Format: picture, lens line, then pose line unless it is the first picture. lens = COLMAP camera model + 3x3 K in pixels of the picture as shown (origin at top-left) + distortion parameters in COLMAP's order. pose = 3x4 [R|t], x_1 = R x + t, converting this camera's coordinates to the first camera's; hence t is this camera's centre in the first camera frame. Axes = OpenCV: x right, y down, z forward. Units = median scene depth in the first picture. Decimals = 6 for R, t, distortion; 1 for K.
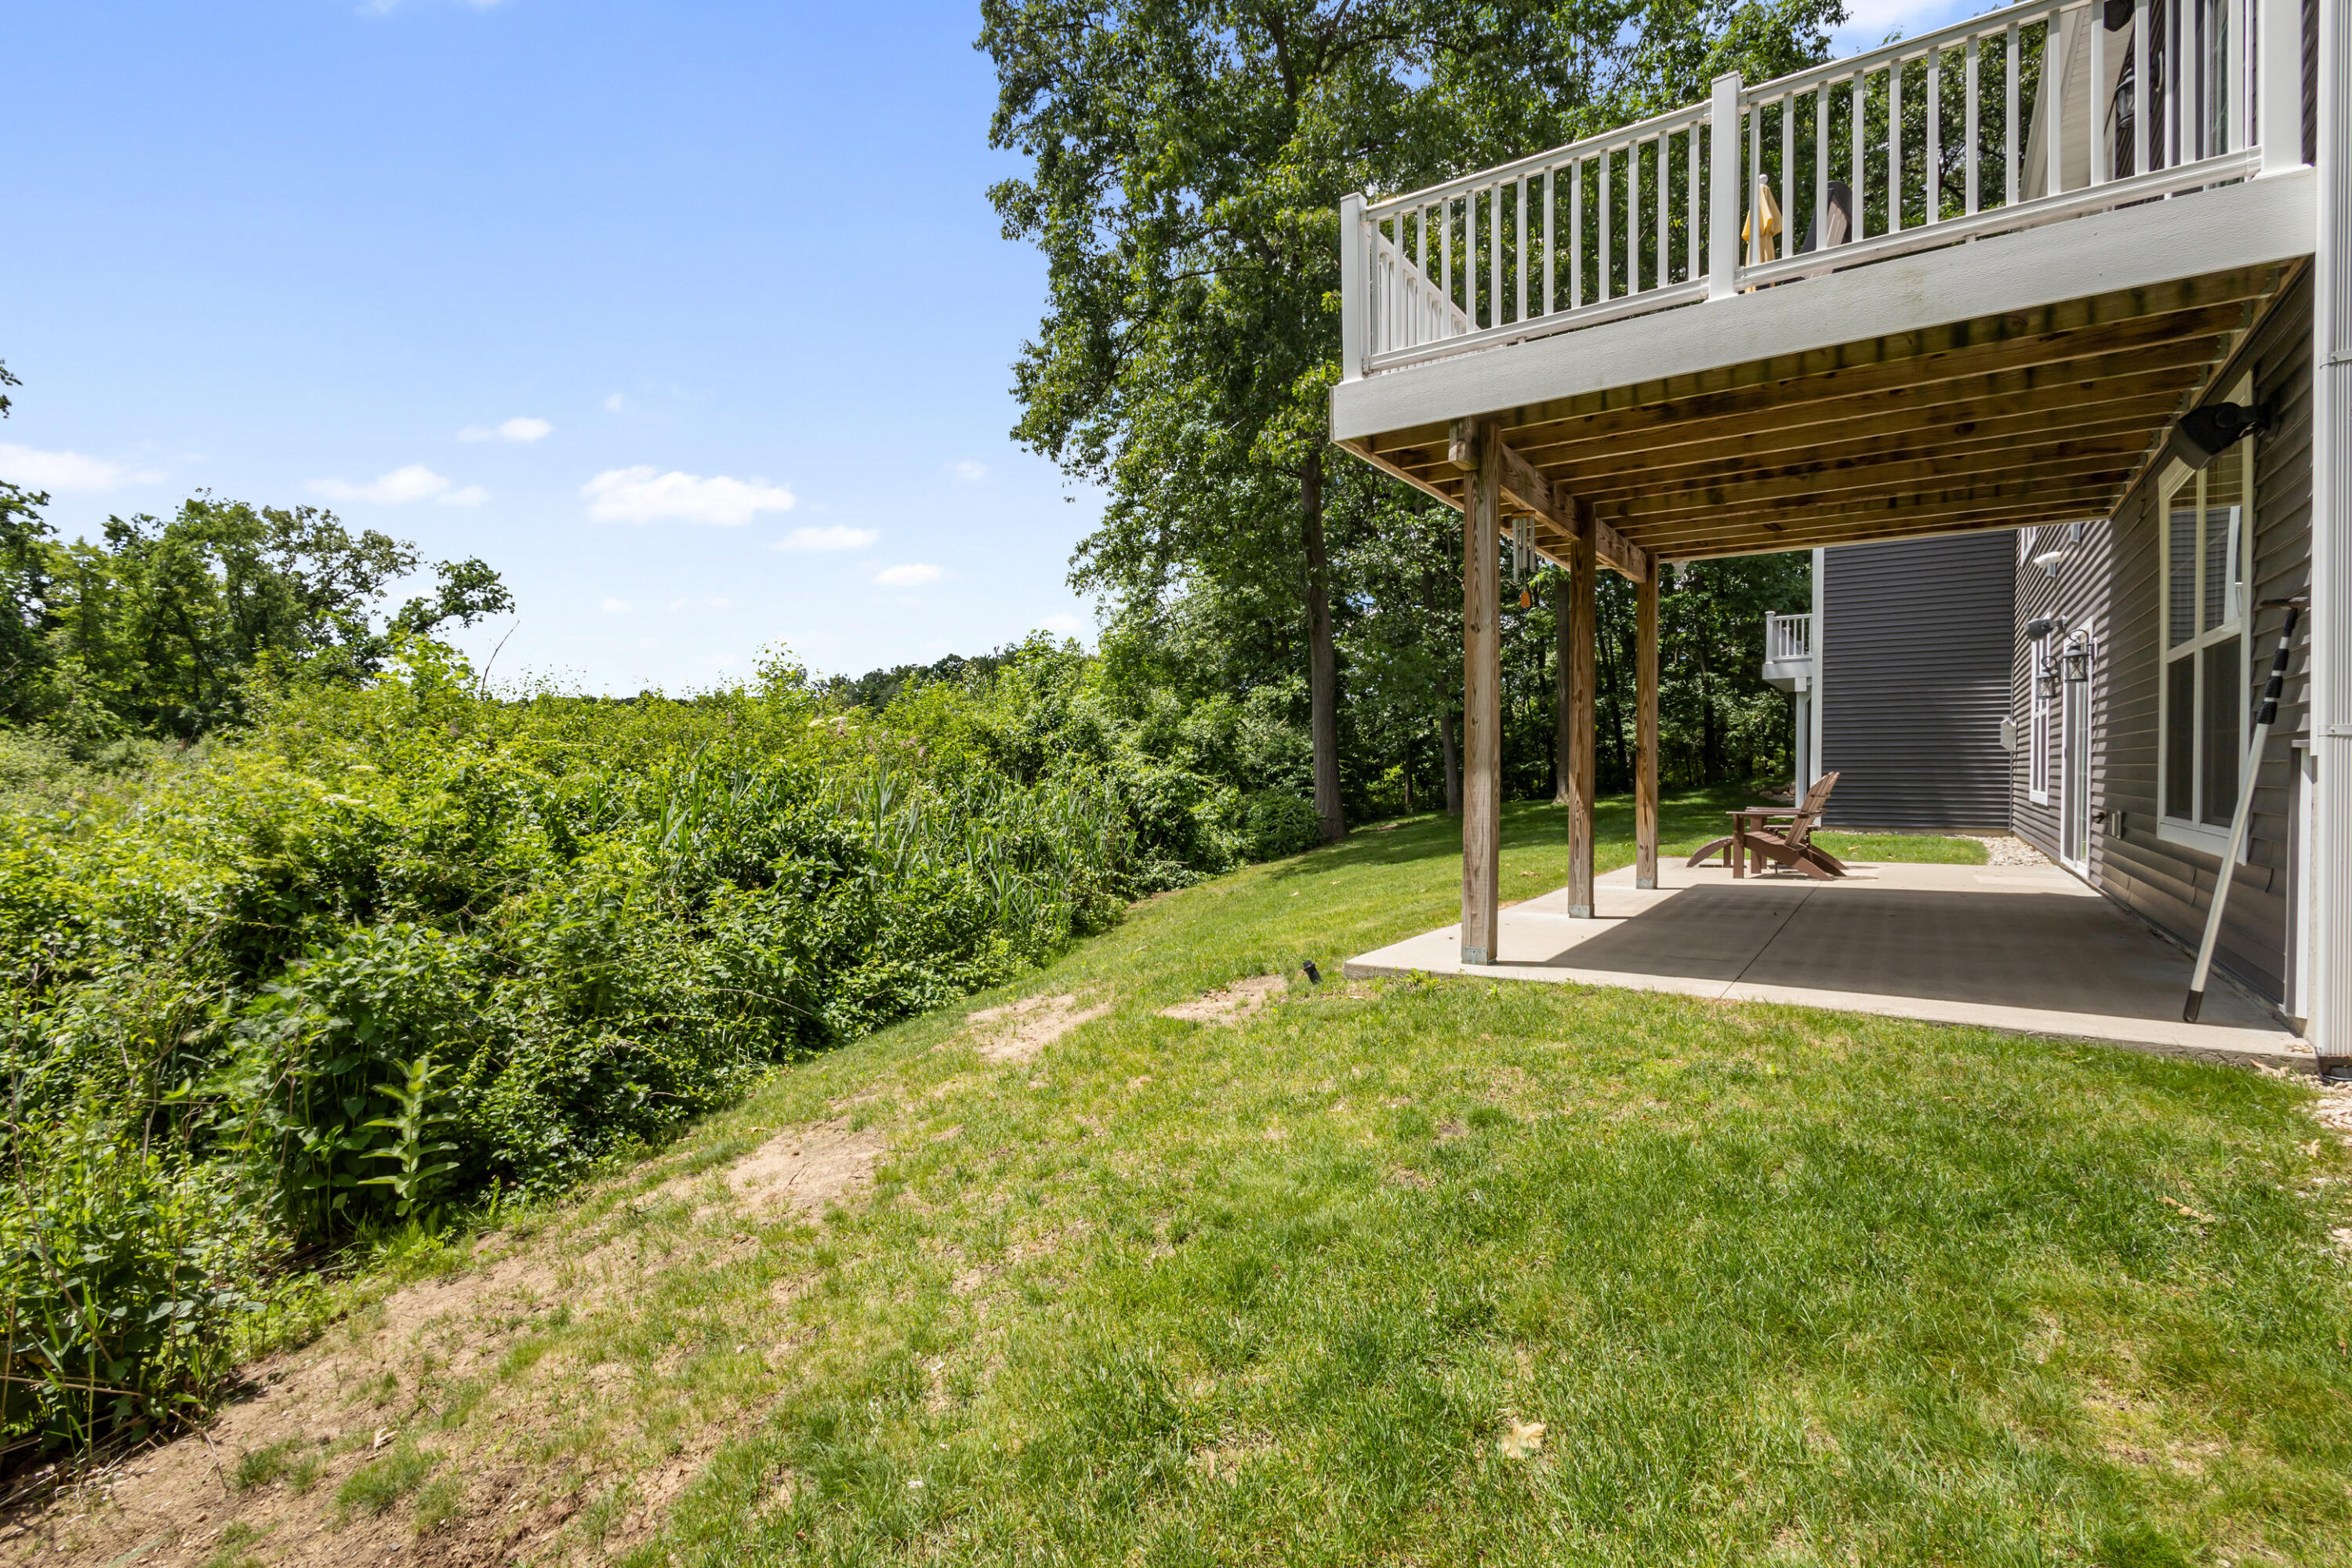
lens RADIAL K [[1086.3, 0, 1187.3], [0, 1086.3, 777.6], [0, 0, 1]] dist [0.014437, 0.000143]
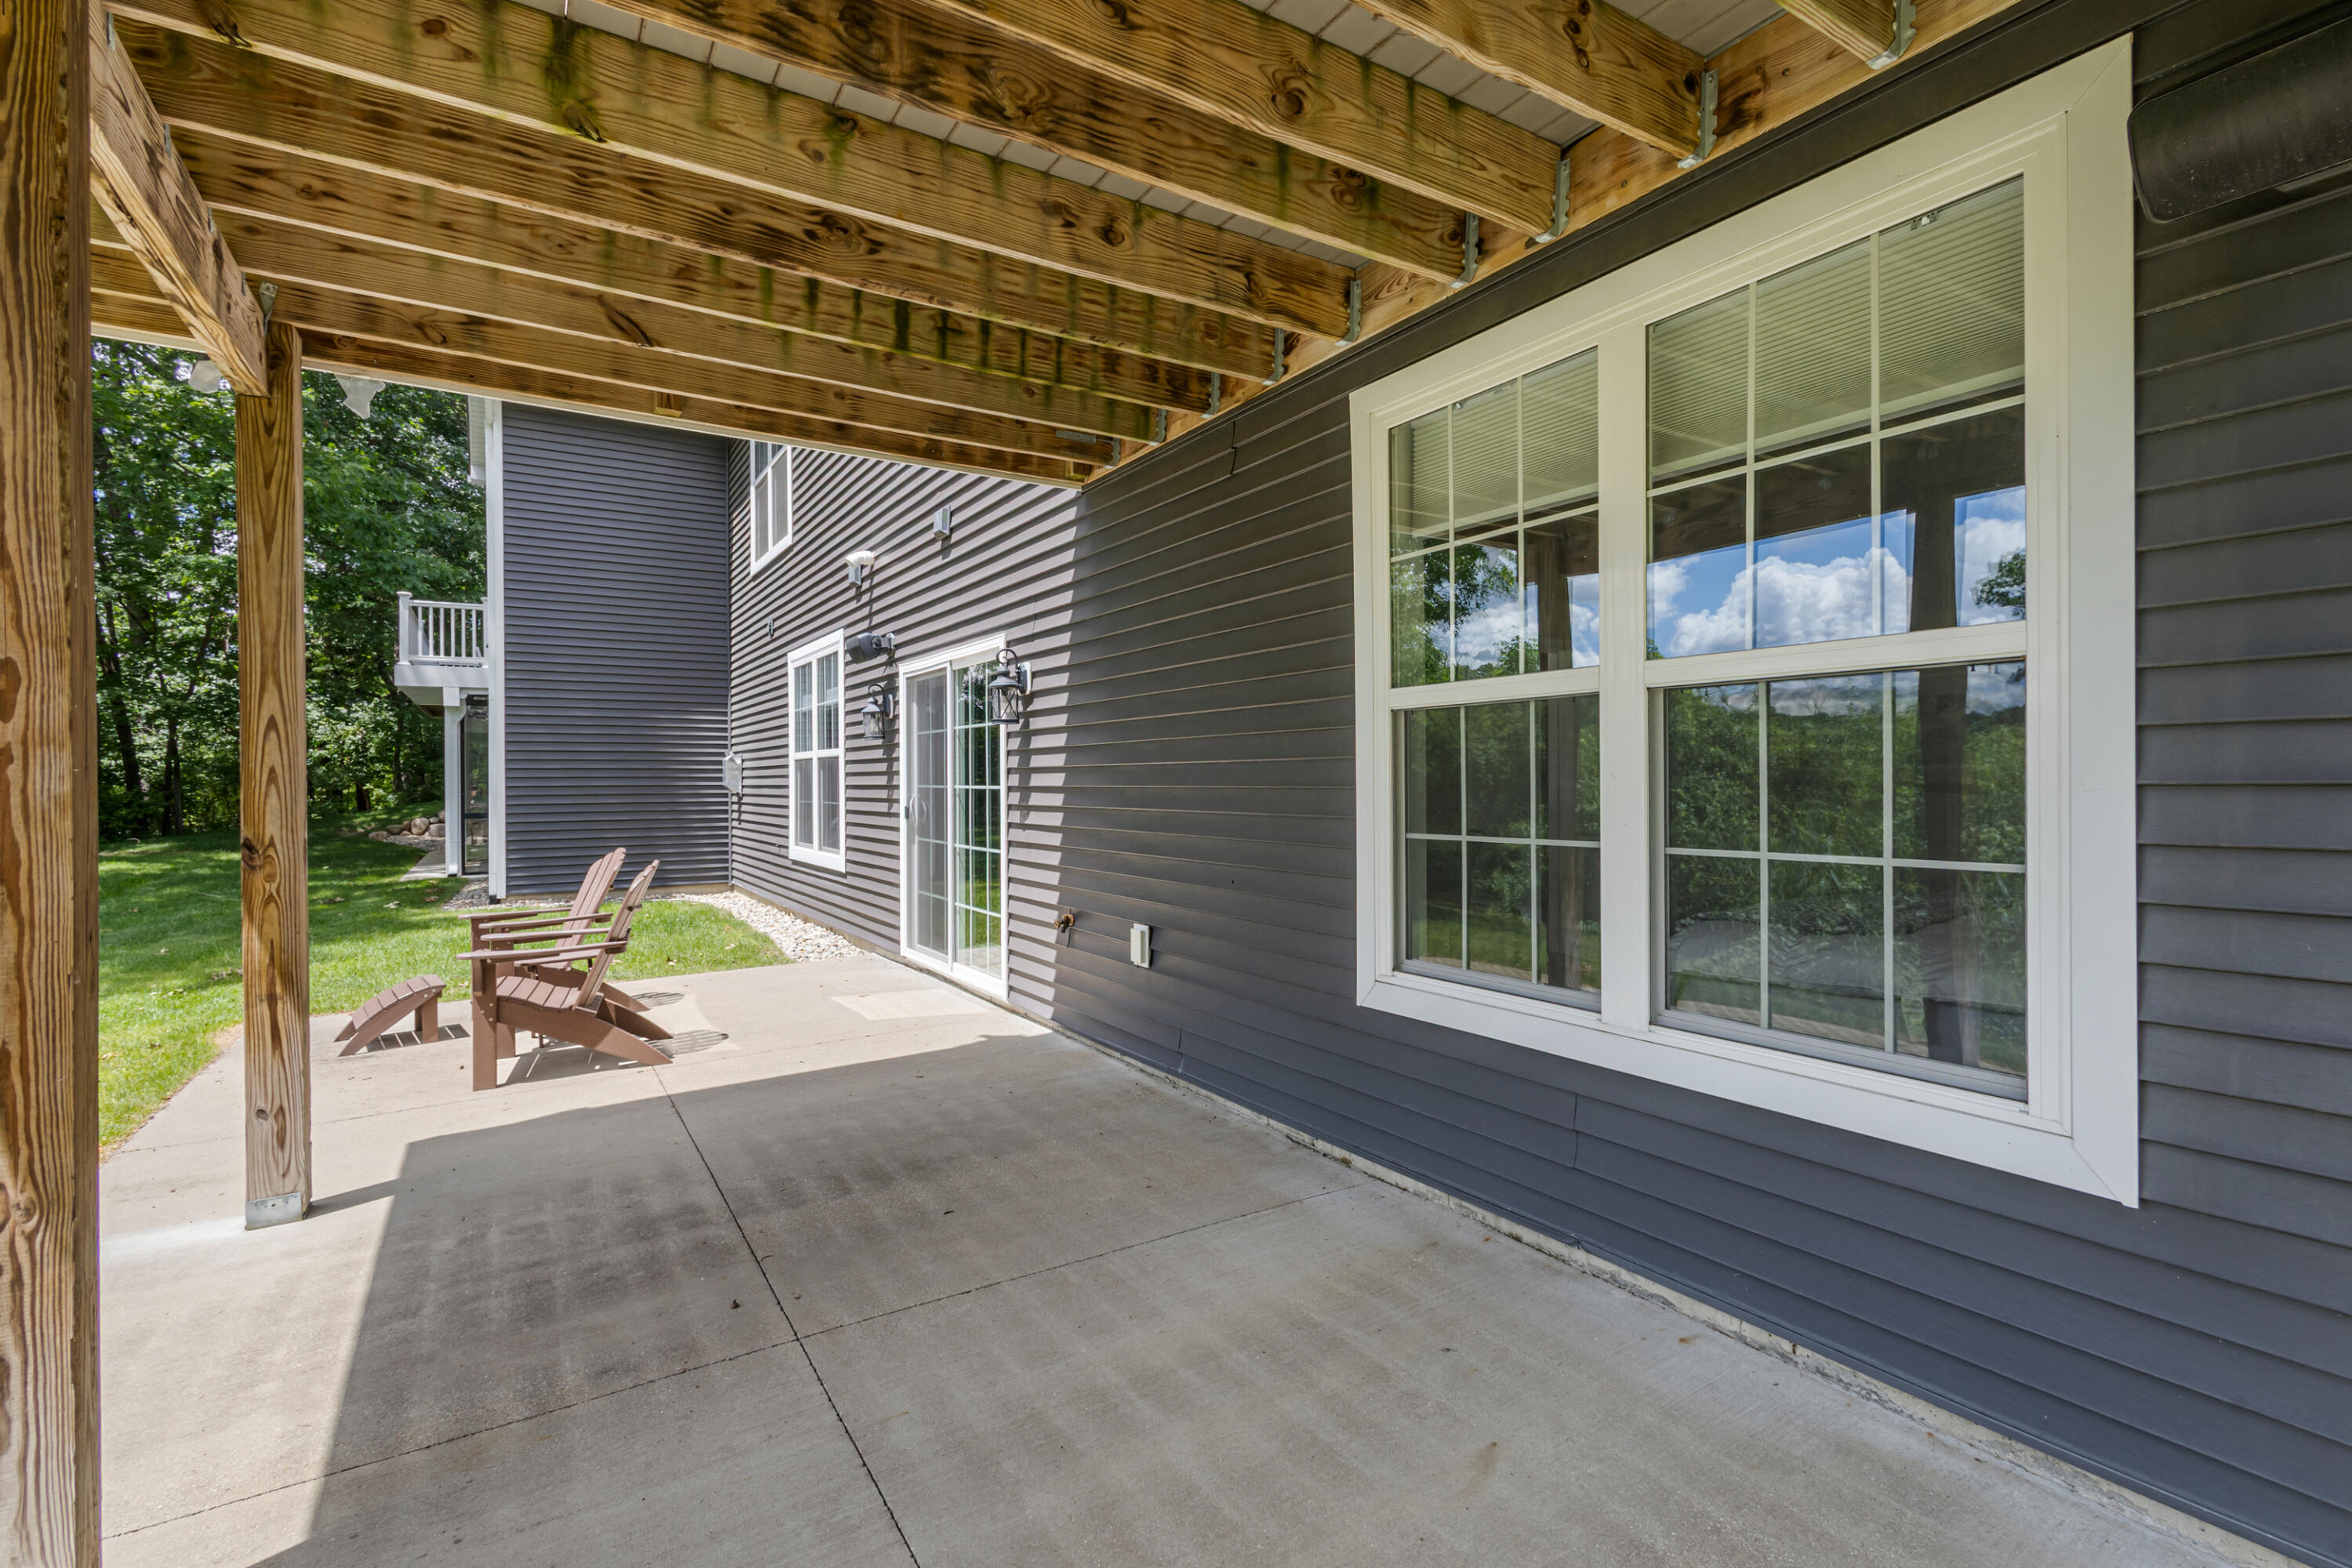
lens RADIAL K [[1086.3, 0, 1181.5], [0, 1086.3, 781.9], [0, 0, 1]] dist [0.014437, 0.000143]
pose [[0.414463, -0.001670, 0.910065, 0.083558], [0.012726, 0.999911, -0.003961, -0.016893], [-0.909977, 0.013223, 0.414448, 0.224689]]
